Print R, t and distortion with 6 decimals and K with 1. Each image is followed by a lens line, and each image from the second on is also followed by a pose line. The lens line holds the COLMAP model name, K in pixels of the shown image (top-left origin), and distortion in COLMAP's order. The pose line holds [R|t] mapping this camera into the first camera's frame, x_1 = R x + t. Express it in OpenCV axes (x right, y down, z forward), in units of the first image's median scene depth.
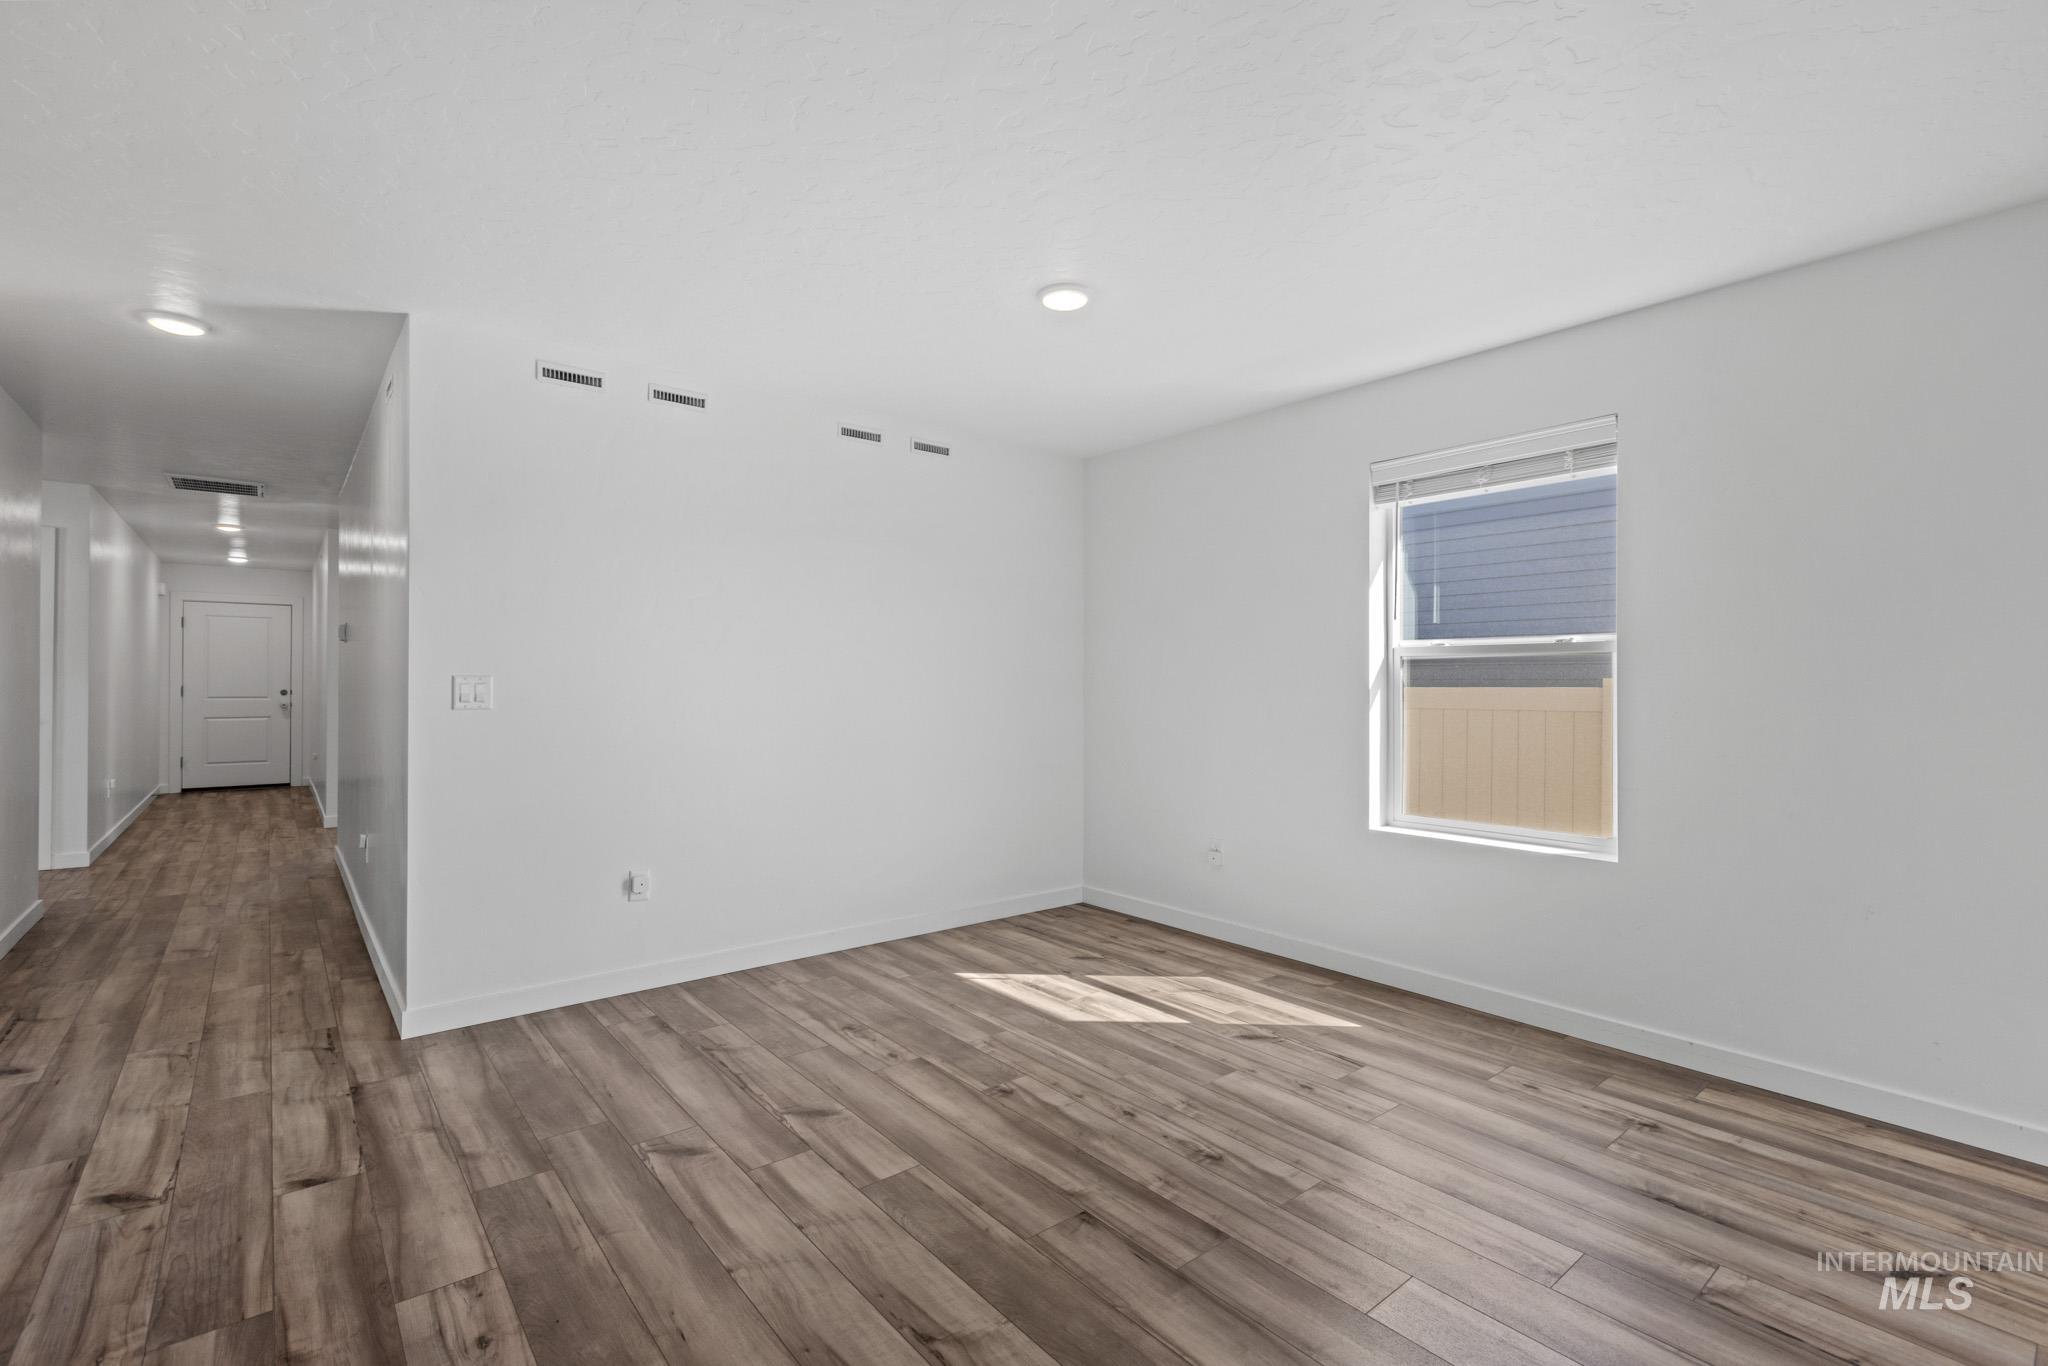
lens RADIAL K [[904.1, 0, 1027.6], [0, 904.1, 675.6], [0, 0, 1]] dist [0.001551, -0.000049]
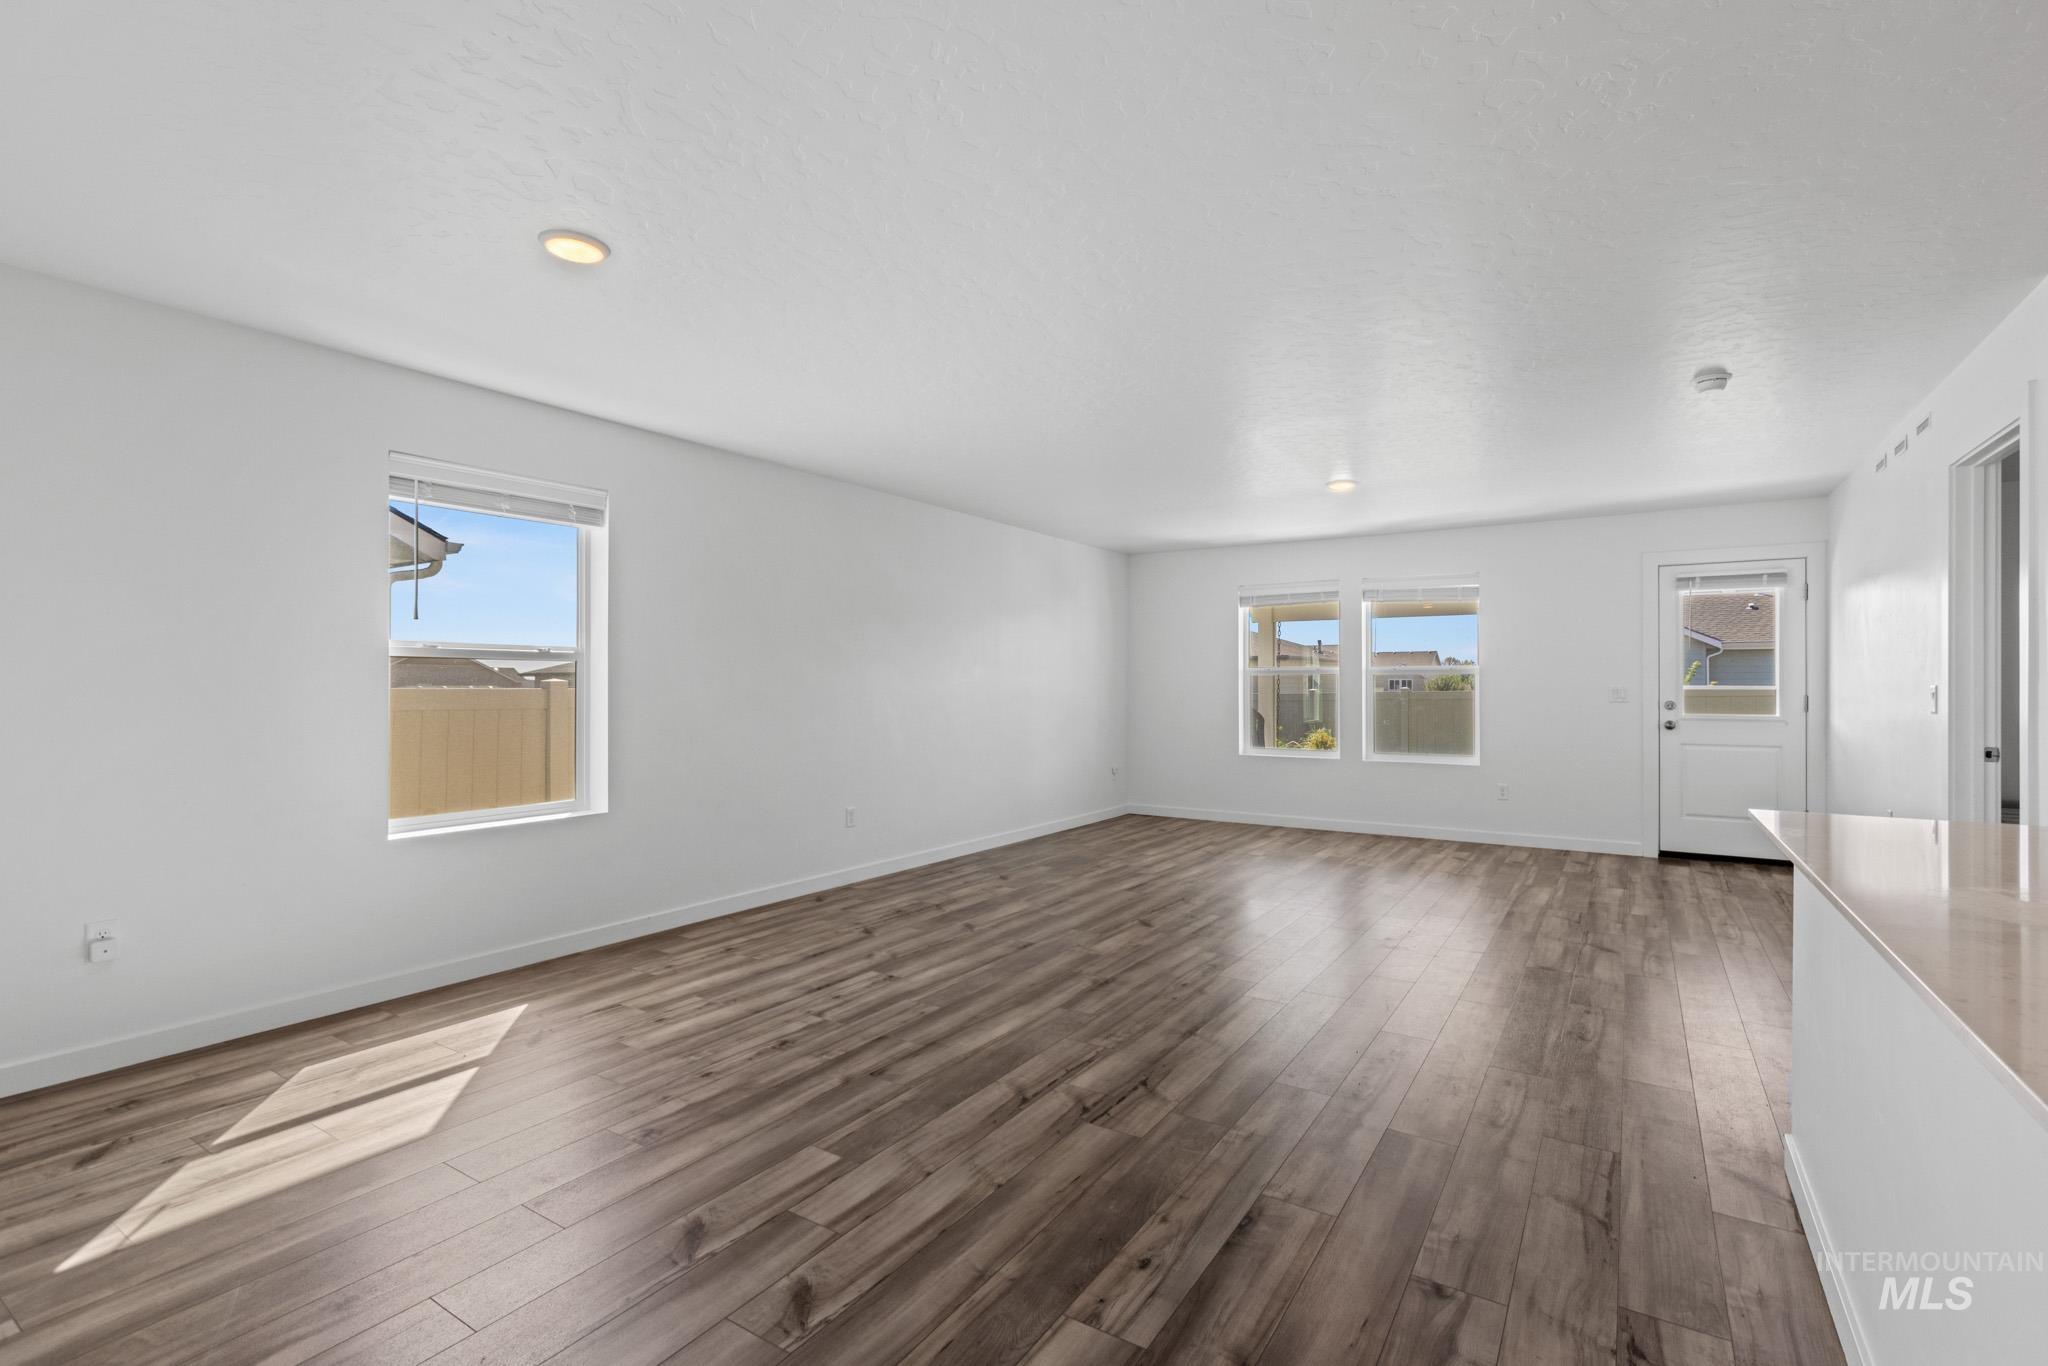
lens RADIAL K [[904.1, 0, 1027.6], [0, 904.1, 675.6], [0, 0, 1]] dist [0.001551, -0.000049]
pose [[-0.279813, 0.007288, 0.960027, -1.086092], [-0.008791, 0.999910, -0.010154, 0.005591], [-0.960014, -0.011281, -0.279723, 0.960925]]
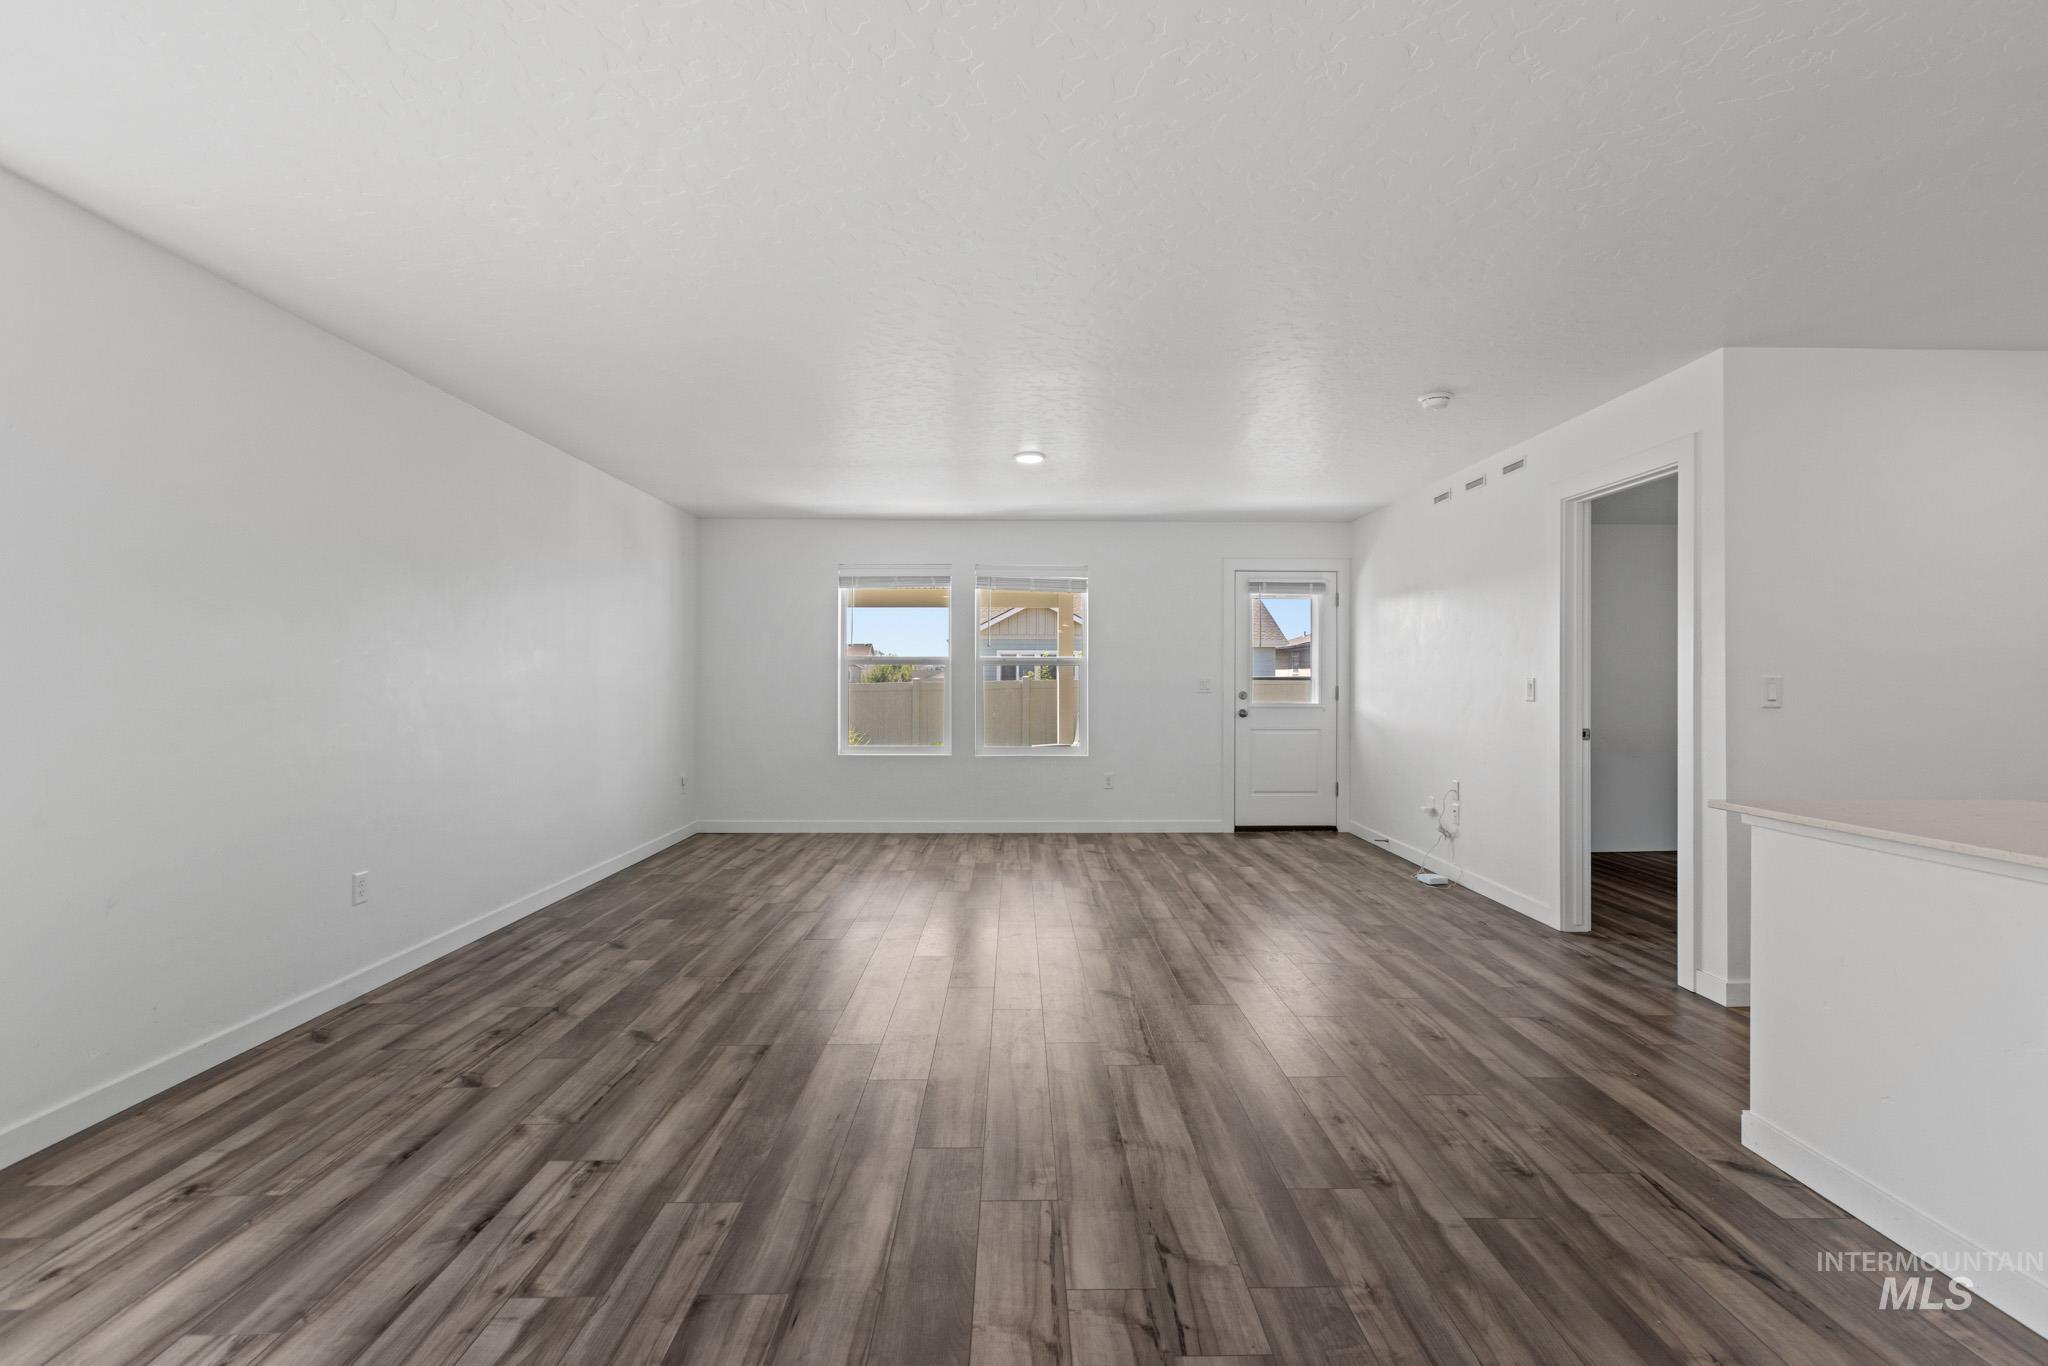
lens RADIAL K [[920.9, 0, 1020.1], [0, 920.9, 668.5], [0, 0, 1]] dist [0.001496, -0.000348]
pose [[-0.767722, -0.000053, 0.640783, -0.479263], [-0.011154, 0.999850, -0.013282, 0.008666], [-0.640685, -0.017344, -0.767608, 1.196261]]
